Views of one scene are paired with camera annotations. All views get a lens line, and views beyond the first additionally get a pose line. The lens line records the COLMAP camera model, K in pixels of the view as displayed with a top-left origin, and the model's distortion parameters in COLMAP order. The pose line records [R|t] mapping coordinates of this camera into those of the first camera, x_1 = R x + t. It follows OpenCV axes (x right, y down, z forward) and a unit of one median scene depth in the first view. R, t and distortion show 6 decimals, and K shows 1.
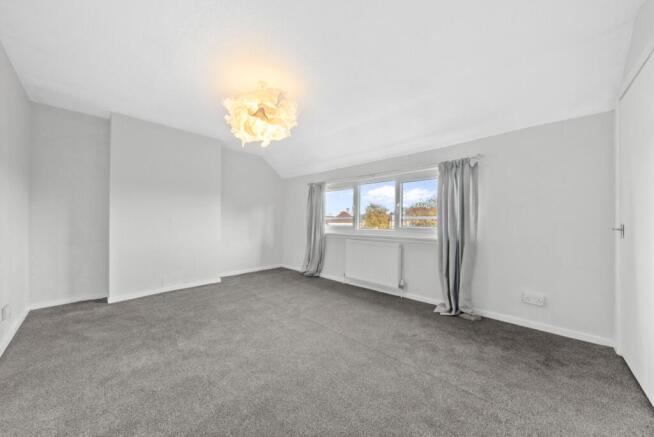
lens RADIAL K [[225.7, 0, 328.4], [0, 225.7, 219.7], [0, 0, 1]] dist [0.014523, 0.000412]
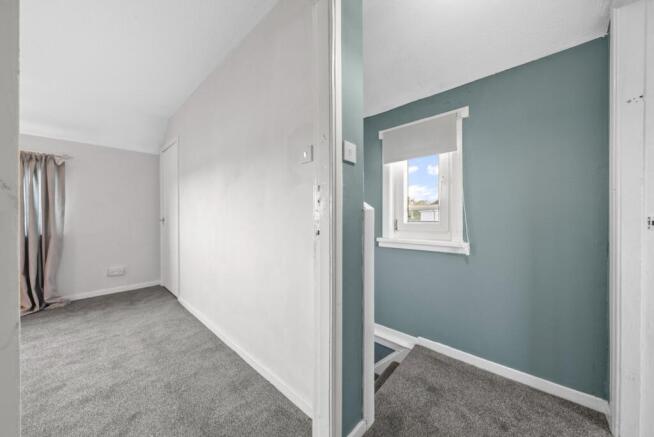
lens RADIAL K [[225.7, 0, 328.8], [0, 225.7, 218.2], [0, 0, 1]] dist [0.014523, 0.000412]
pose [[-0.014083, -0.011131, 0.999839, -0.488060], [-0.001851, 0.999937, 0.011106, 0.002292], [-0.999899, -0.001694, -0.014103, -0.263651]]
